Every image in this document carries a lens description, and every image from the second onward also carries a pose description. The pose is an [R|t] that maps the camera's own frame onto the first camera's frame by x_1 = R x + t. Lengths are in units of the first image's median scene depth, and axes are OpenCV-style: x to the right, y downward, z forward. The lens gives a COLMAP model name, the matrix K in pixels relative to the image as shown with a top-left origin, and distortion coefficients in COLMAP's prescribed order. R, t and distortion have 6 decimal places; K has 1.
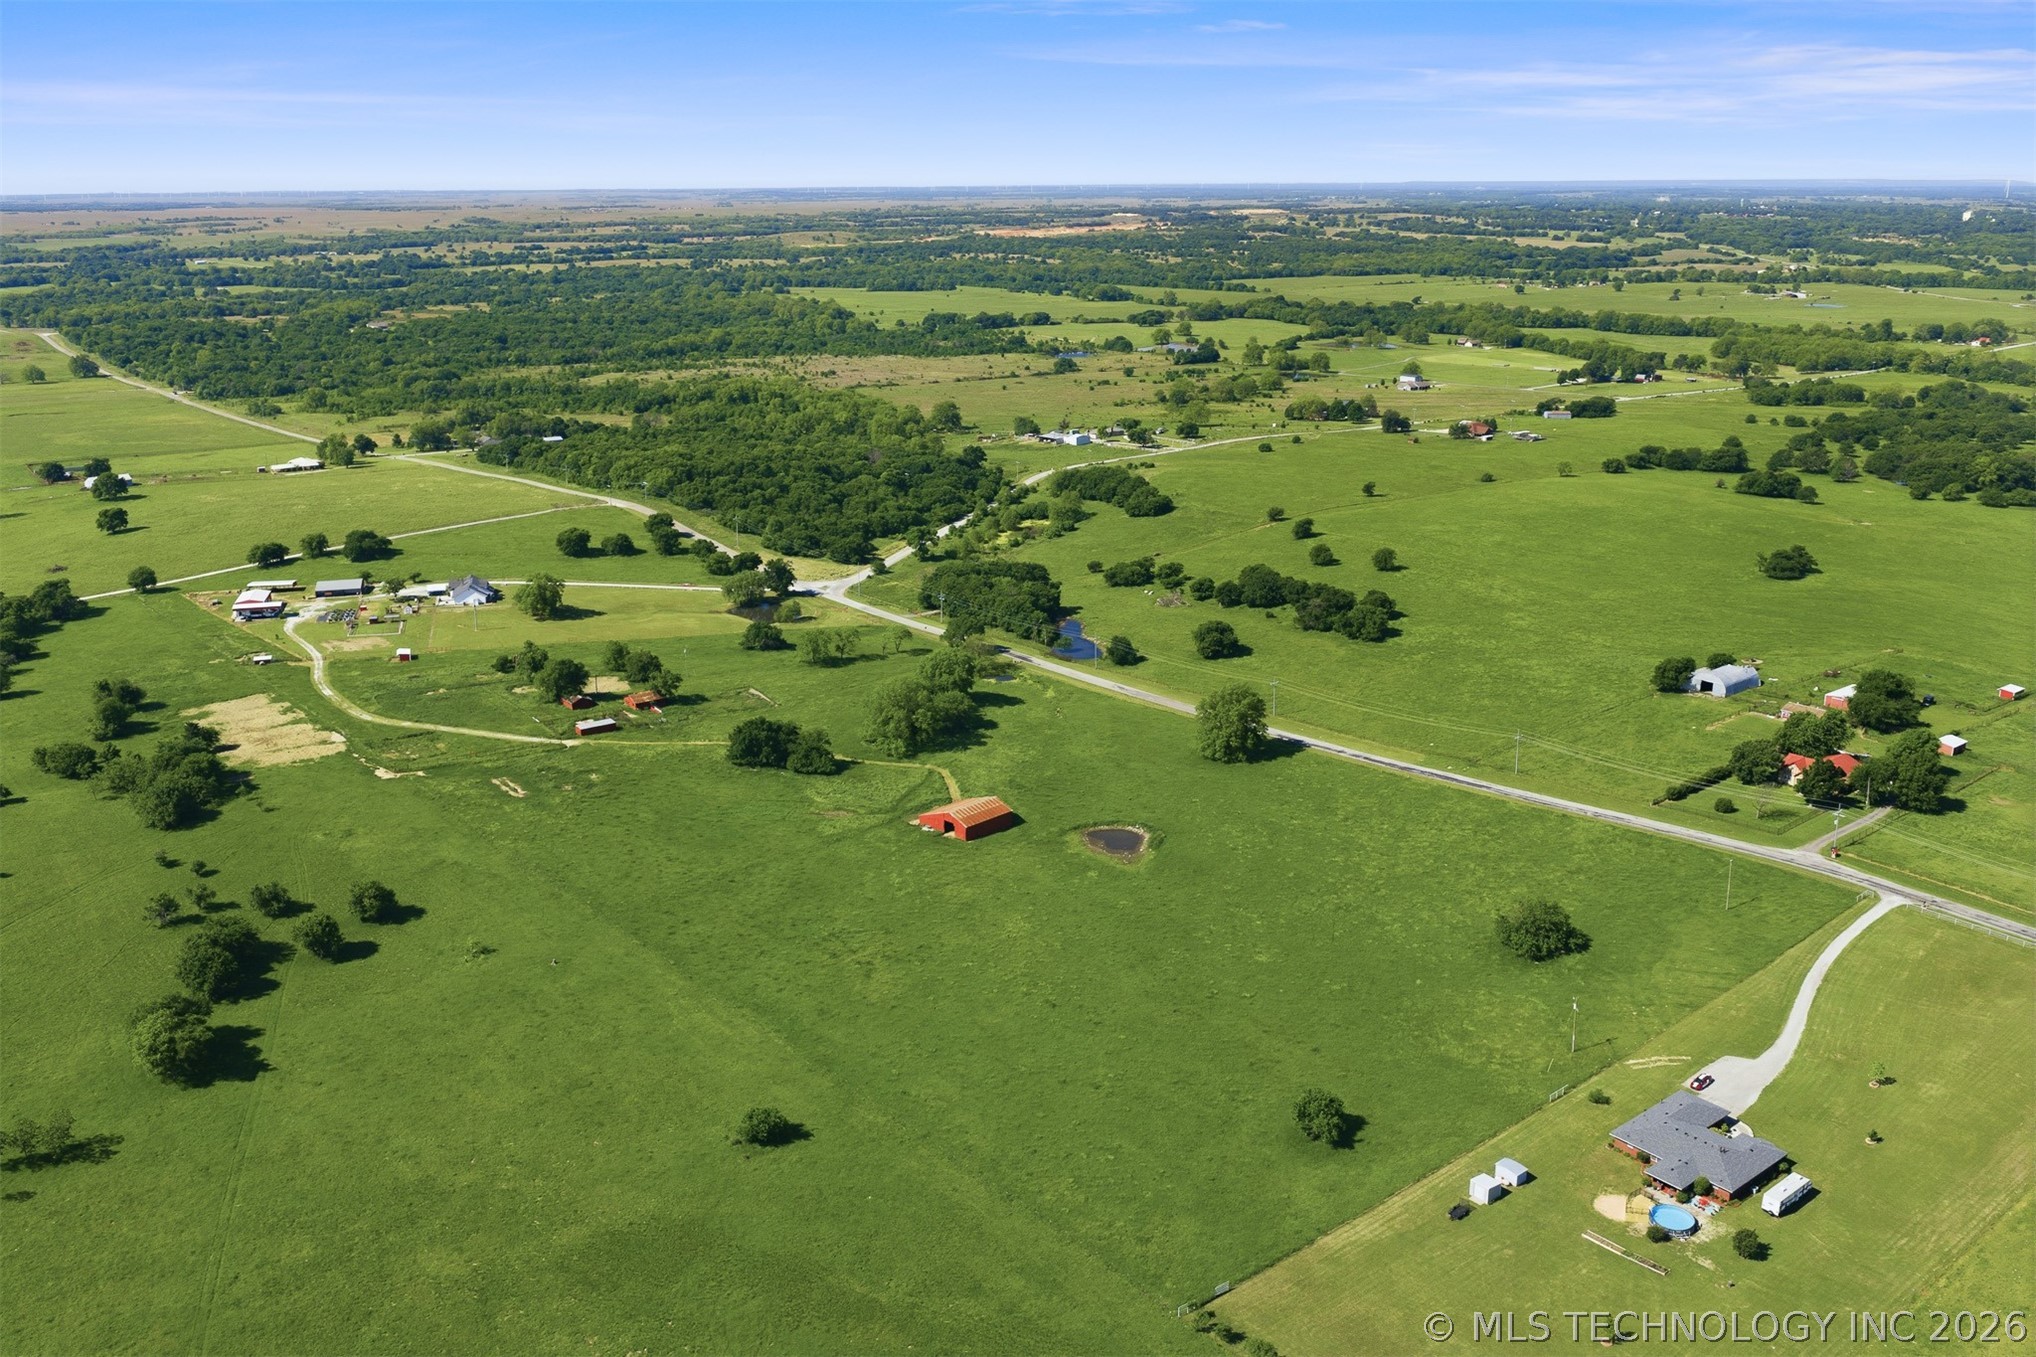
lens RADIAL K [[1684.8, 0, 1028.7], [0, 1684.8, 676.5], [0, 0, 1]] dist [0.026583, -0.060842]
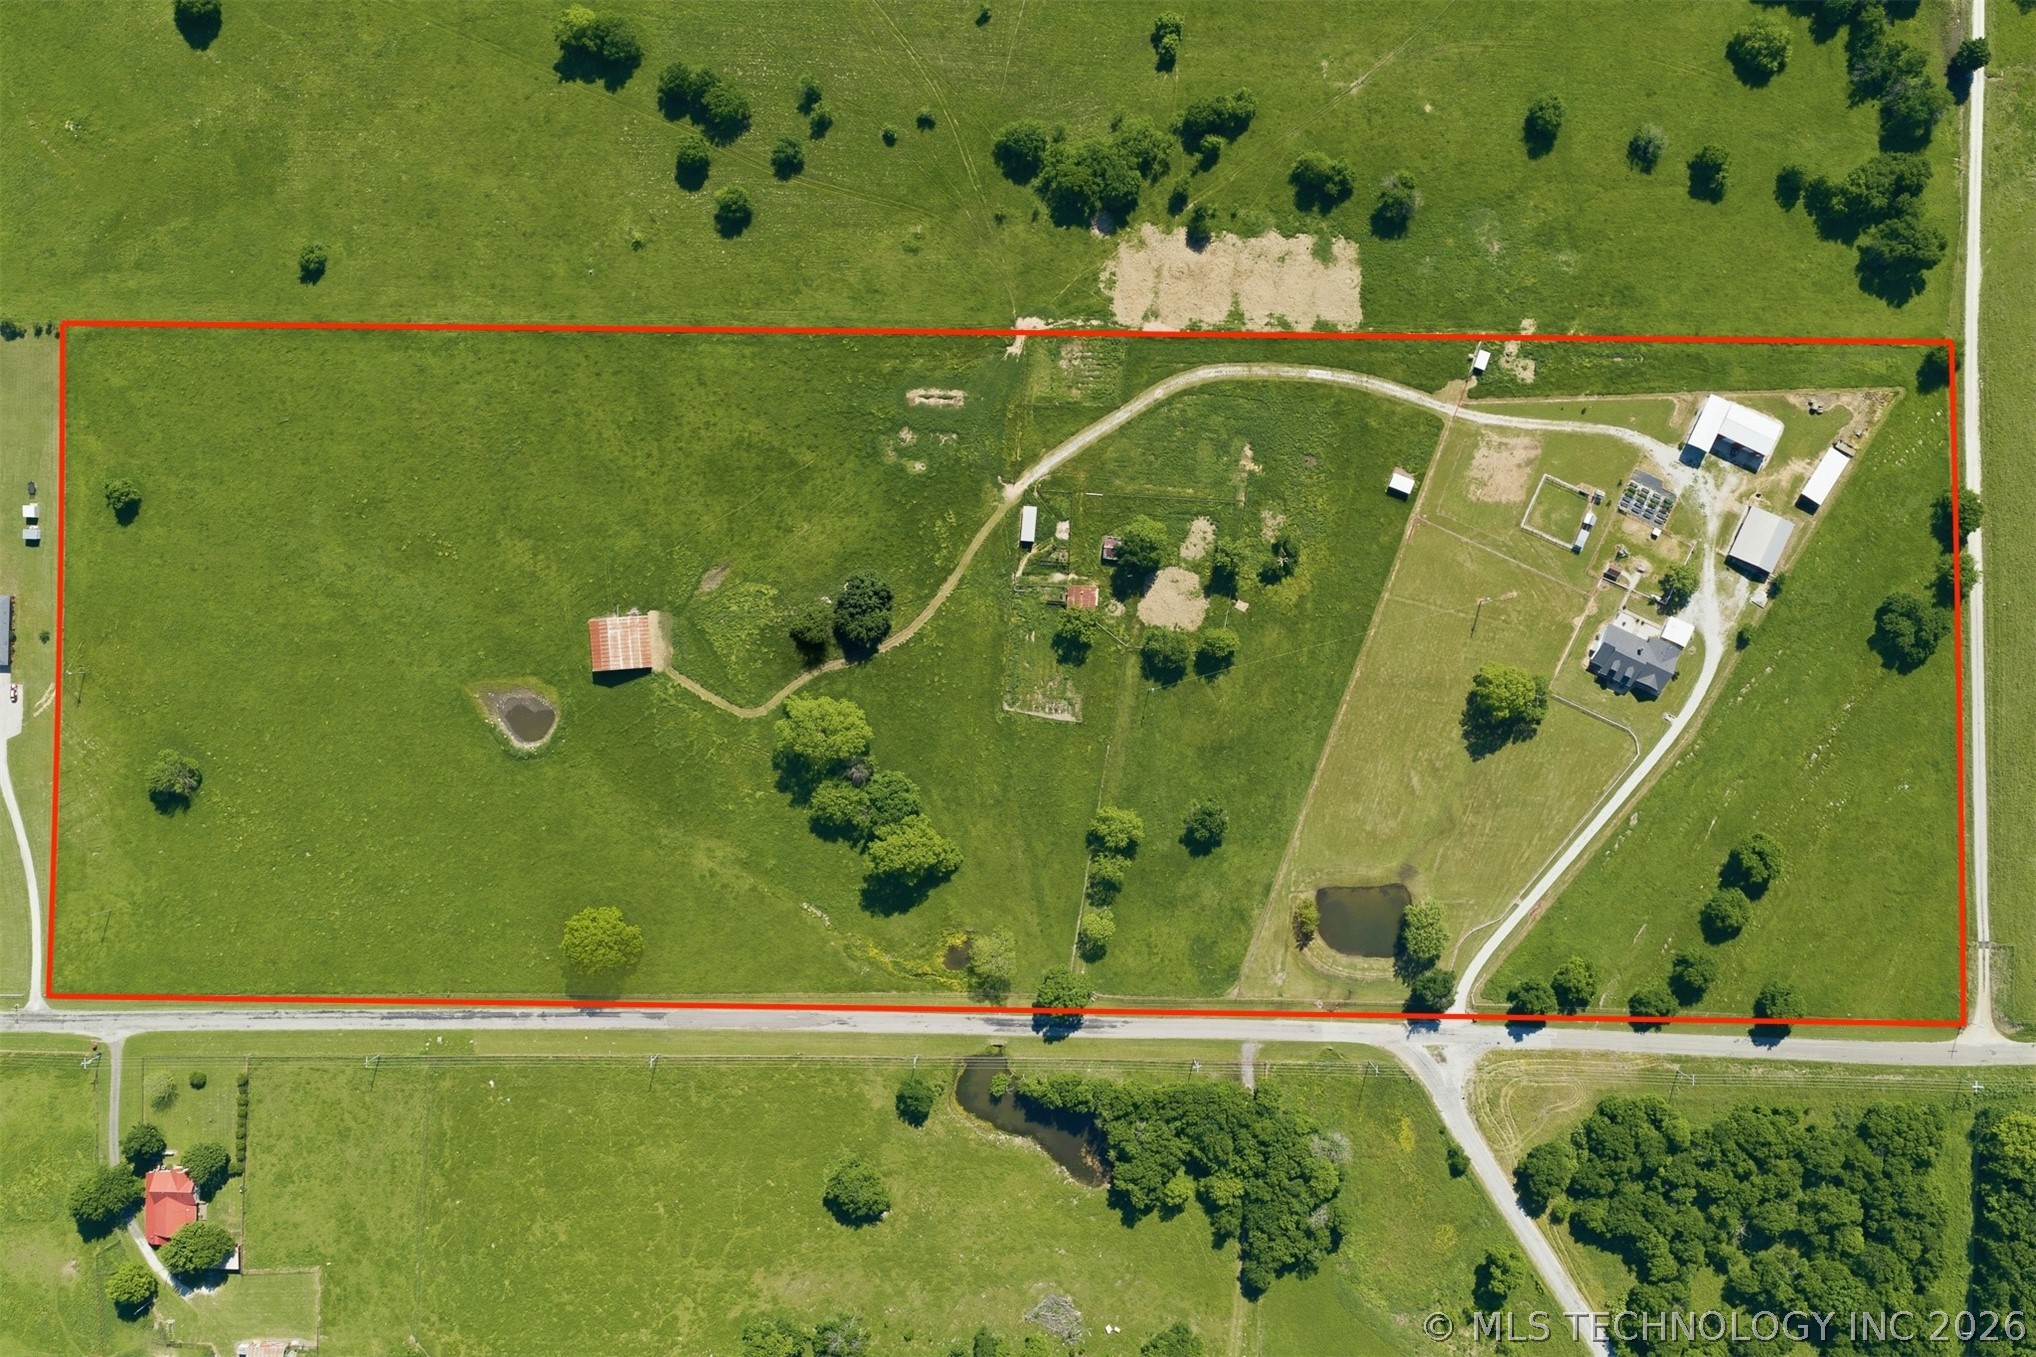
lens RADIAL K [[1684.8, 0, 1028.7], [0, 1684.8, 676.5], [0, 0, 1]] dist [0.026583, -0.060842]
pose [[-0.649941, 0.759890, 0.012012, -0.191580], [-0.212561, -0.196935, 0.957097, -0.979621], [0.729653, 0.619504, 0.289519, 0.735761]]
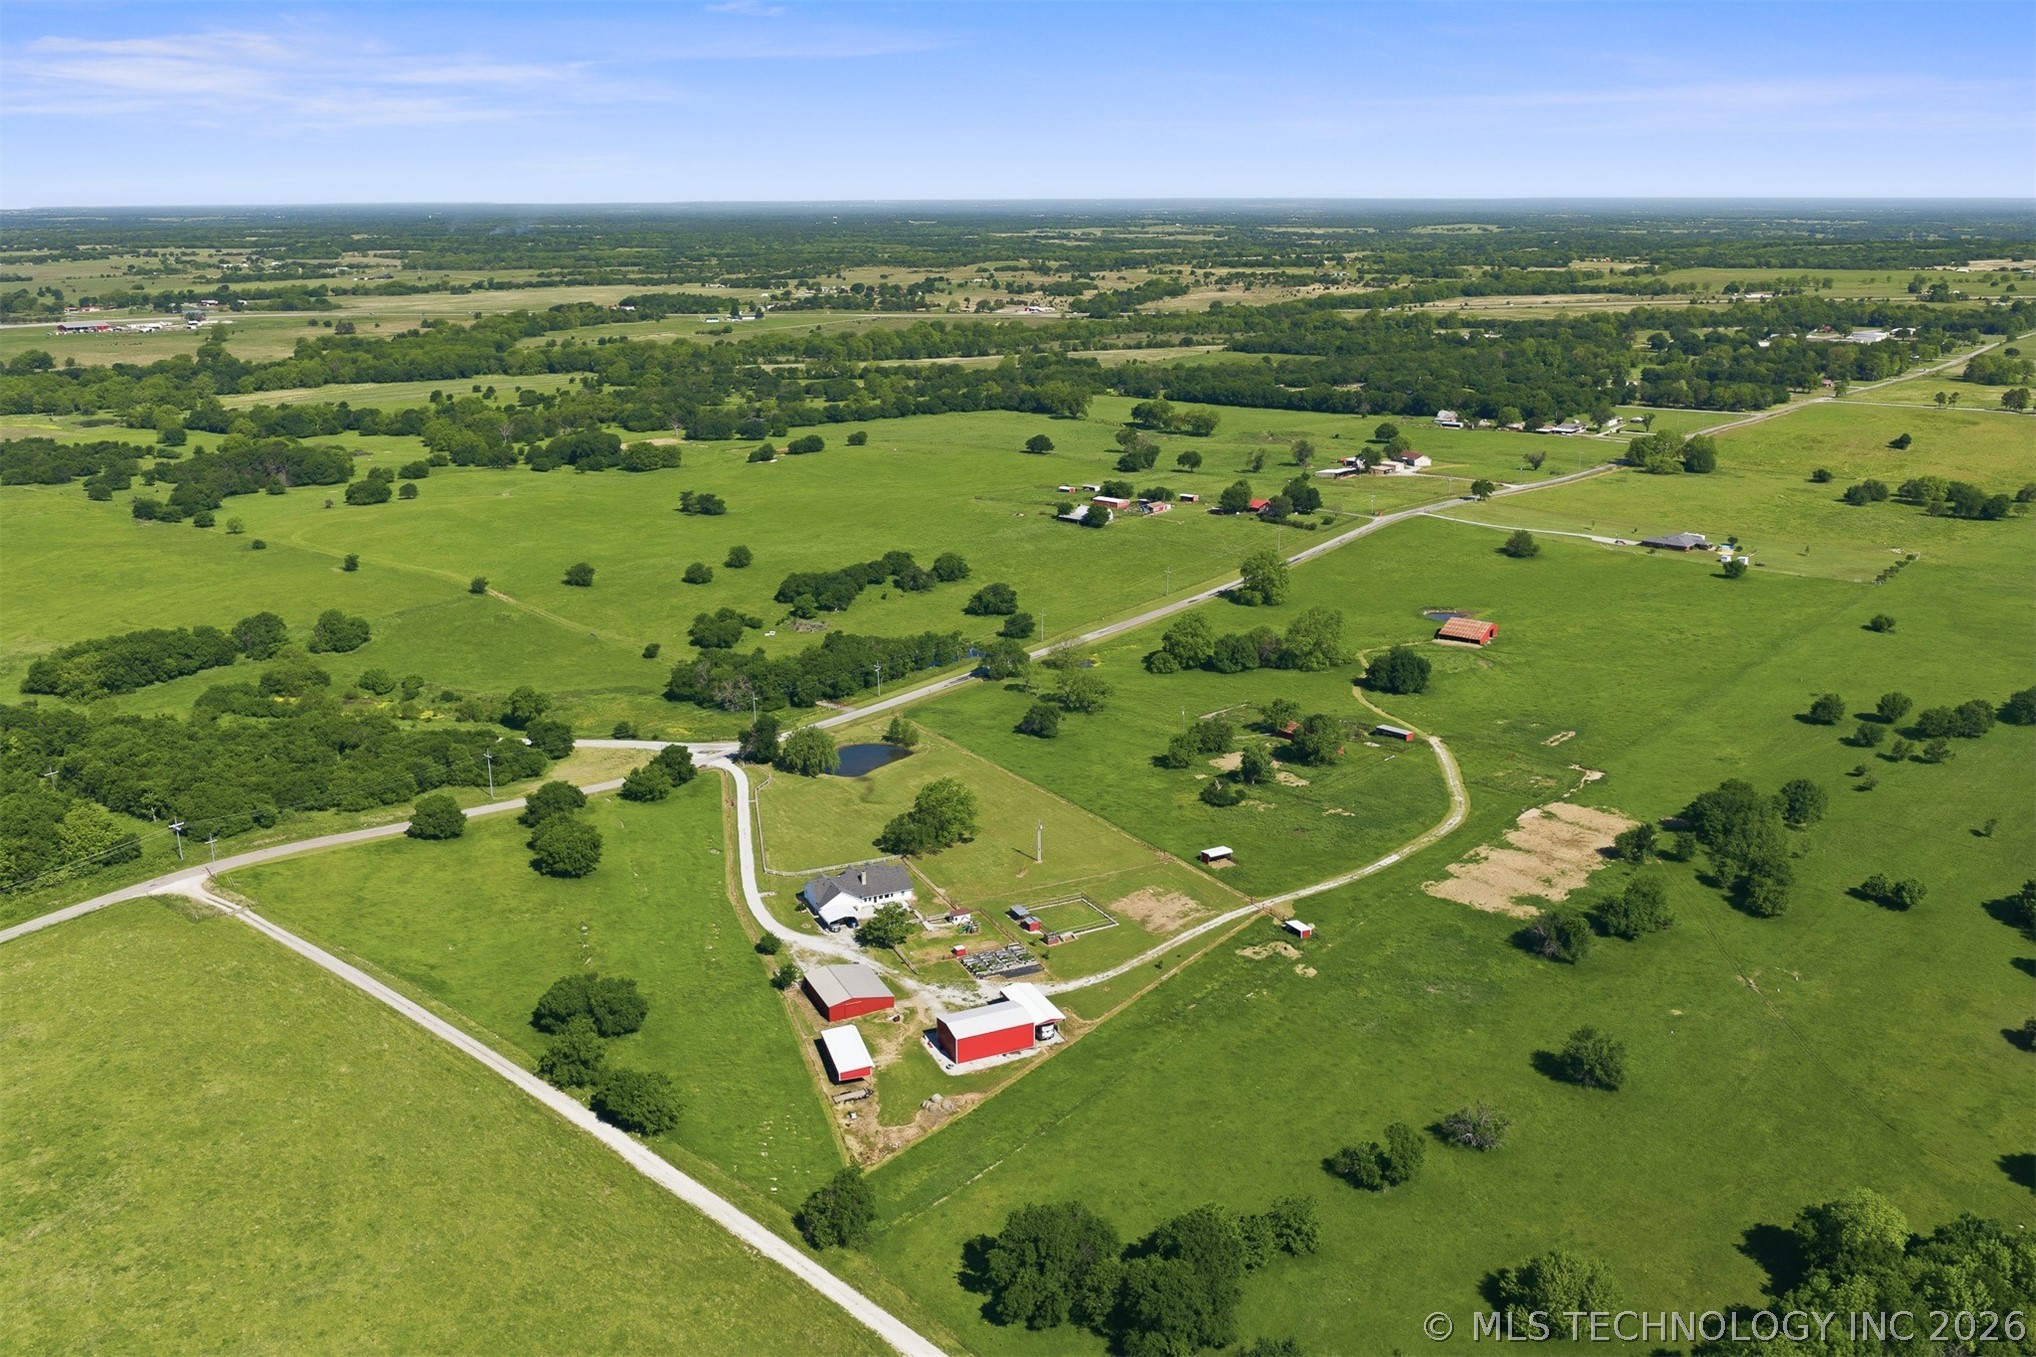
lens RADIAL K [[1684.8, 0, 1028.7], [0, 1684.8, 676.5], [0, 0, 1]] dist [0.026583, -0.060842]
pose [[-0.167909, -0.273294, 0.947163, -1.164766], [0.285370, 0.906191, 0.312061, -0.380312], [-0.943595, 0.322689, -0.074168, 1.249892]]
